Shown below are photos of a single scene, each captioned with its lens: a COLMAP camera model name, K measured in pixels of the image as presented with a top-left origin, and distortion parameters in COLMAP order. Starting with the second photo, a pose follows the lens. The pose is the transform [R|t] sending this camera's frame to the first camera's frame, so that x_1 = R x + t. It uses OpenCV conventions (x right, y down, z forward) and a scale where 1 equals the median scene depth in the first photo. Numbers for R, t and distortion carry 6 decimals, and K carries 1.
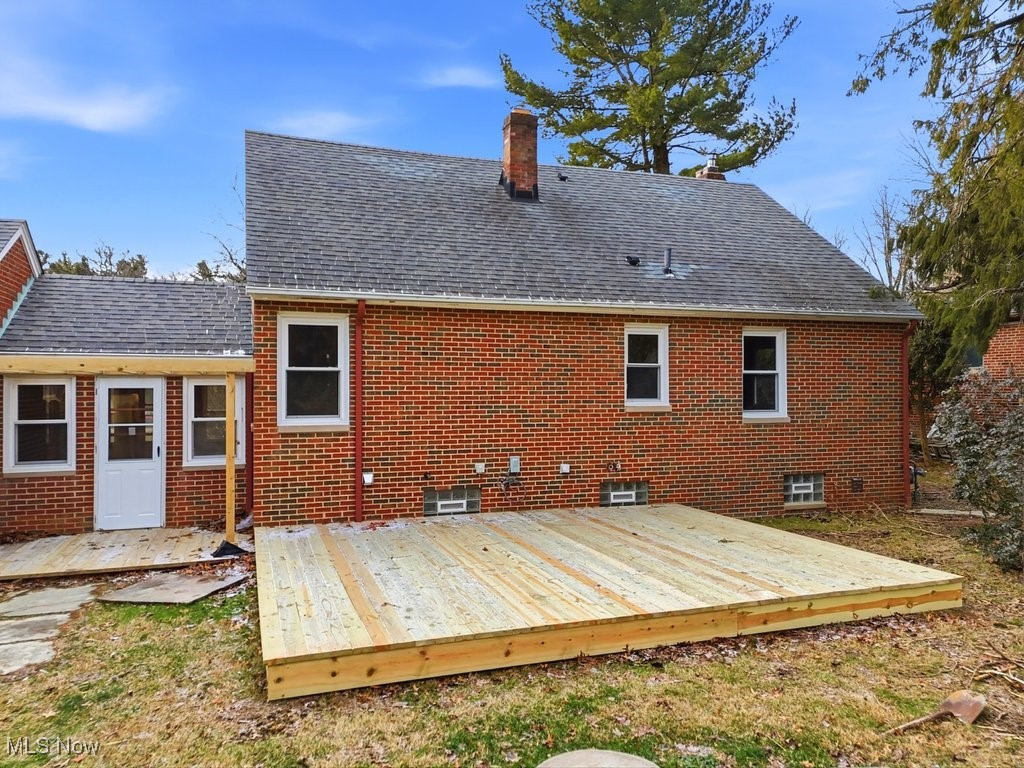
lens RADIAL K [[726.4, 0, 511.7], [0, 726.4, 379.2], [0, 0, 1]] dist [0.044776, 0.001583]
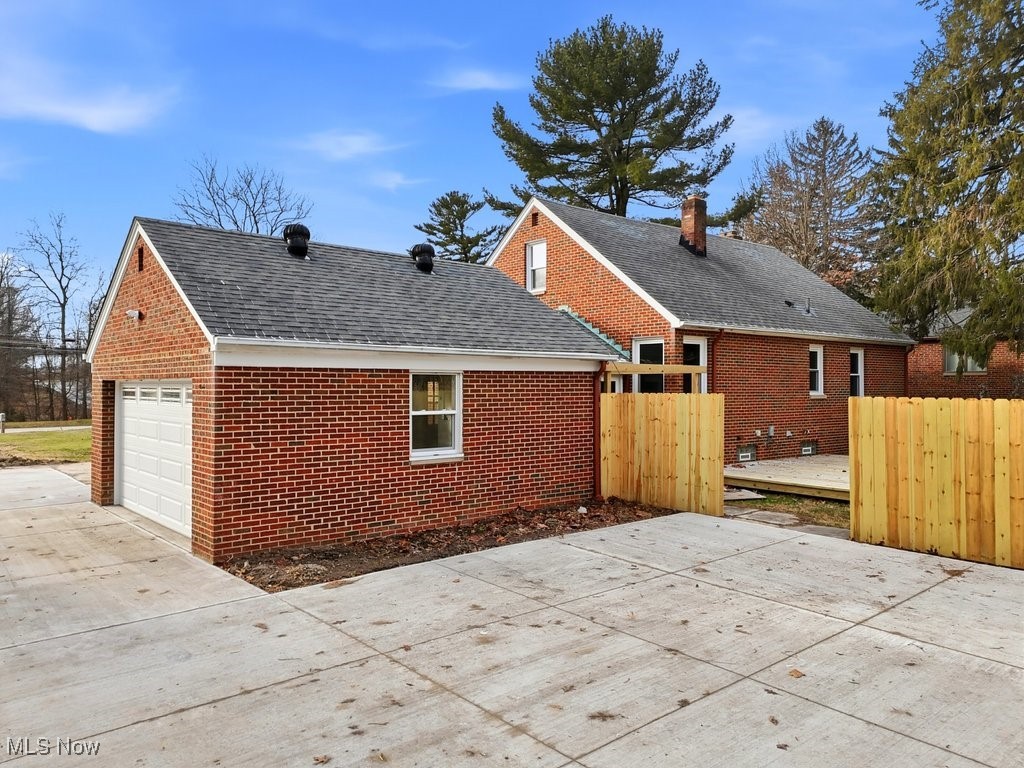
lens RADIAL K [[740.4, 0, 513.2], [0, 740.4, 386.2], [0, 0, 1]] dist [0.043550, 0.001757]
pose [[0.948451, 0.000749, 0.316921, -0.934659], [0.000272, 0.999995, -0.003179, 0.020144], [-0.316922, 0.003101, 0.948446, -0.338758]]
